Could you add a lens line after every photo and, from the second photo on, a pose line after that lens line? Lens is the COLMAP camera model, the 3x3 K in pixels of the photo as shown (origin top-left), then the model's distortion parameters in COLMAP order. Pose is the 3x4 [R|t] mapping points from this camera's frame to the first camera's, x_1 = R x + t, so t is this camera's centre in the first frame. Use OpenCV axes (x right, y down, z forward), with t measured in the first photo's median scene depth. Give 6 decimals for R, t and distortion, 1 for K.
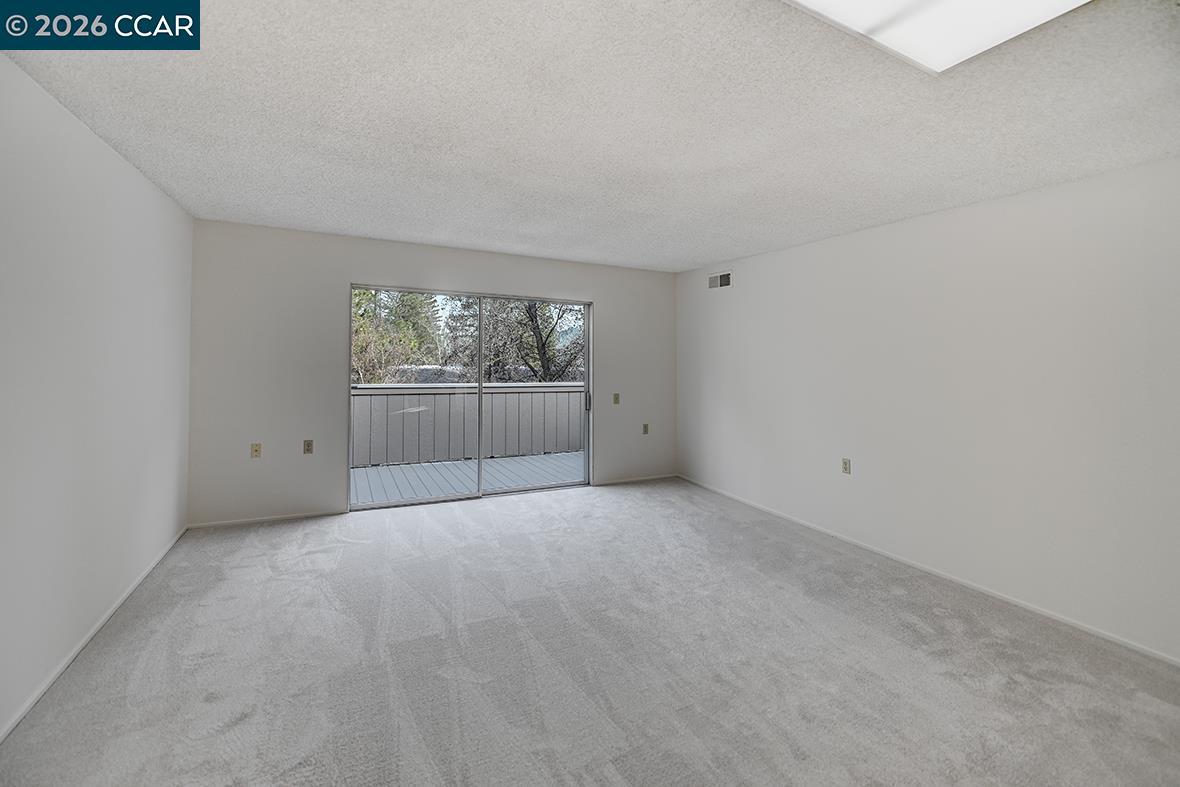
lens RADIAL K [[480.5, 0, 588.3], [0, 480.5, 378.5], [0, 0, 1]] dist [-0.000924, -0.000045]
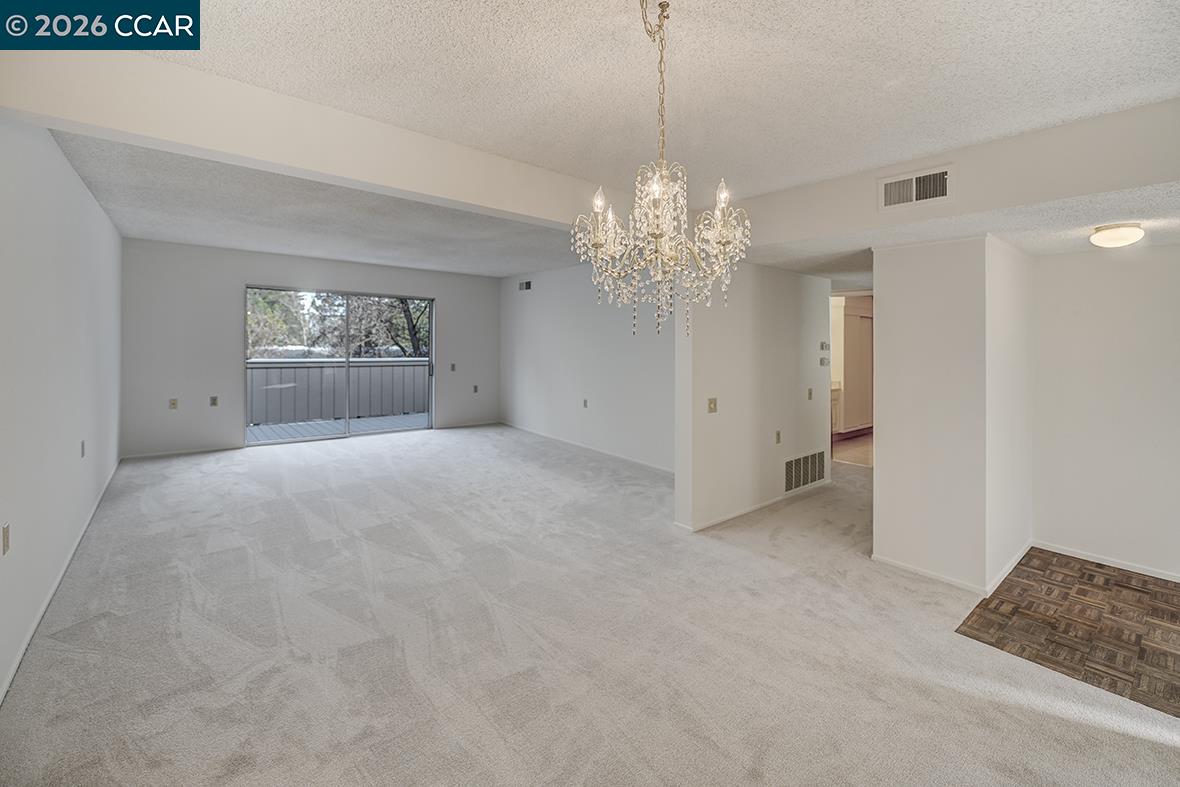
lens RADIAL K [[493.5, 0, 593.4], [0, 493.5, 359.6], [0, 0, 1]] dist [0.001806, 0.000107]
pose [[0.972890, -0.009728, 0.231065, 0.050675], [0.009893, 0.999951, 0.000443, 0.009045], [-0.231058, 0.001855, 0.972938, -0.202040]]
